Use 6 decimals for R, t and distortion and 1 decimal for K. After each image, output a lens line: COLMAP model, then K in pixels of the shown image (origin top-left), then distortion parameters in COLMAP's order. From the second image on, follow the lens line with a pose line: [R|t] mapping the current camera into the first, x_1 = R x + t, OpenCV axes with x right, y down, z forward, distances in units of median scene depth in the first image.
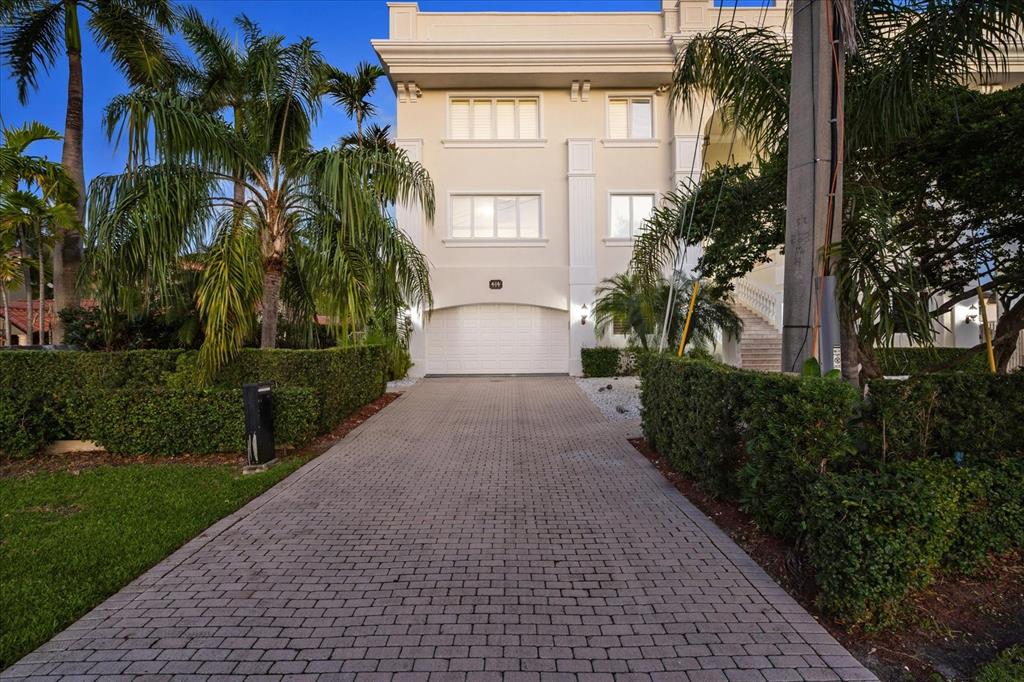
lens RADIAL K [[444.1, 0, 523.9], [0, 444.1, 337.1], [0, 0, 1]] dist [-0.003250, -0.000114]
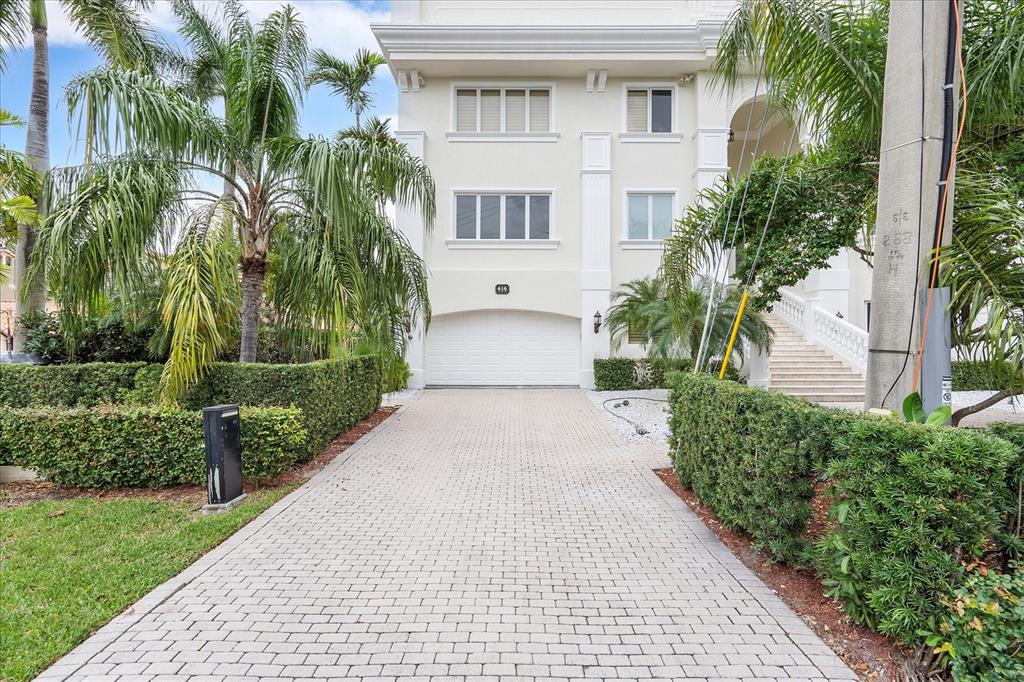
lens RADIAL K [[444.1, 0, 523.9], [0, 444.1, 337.1], [0, 0, 1]] dist [-0.003250, -0.000114]
pose [[0.999913, 0.009563, -0.009091, -0.014461], [-0.009617, 0.999936, -0.006018, -0.022691], [0.009032, 0.006104, 0.999941, 0.124634]]
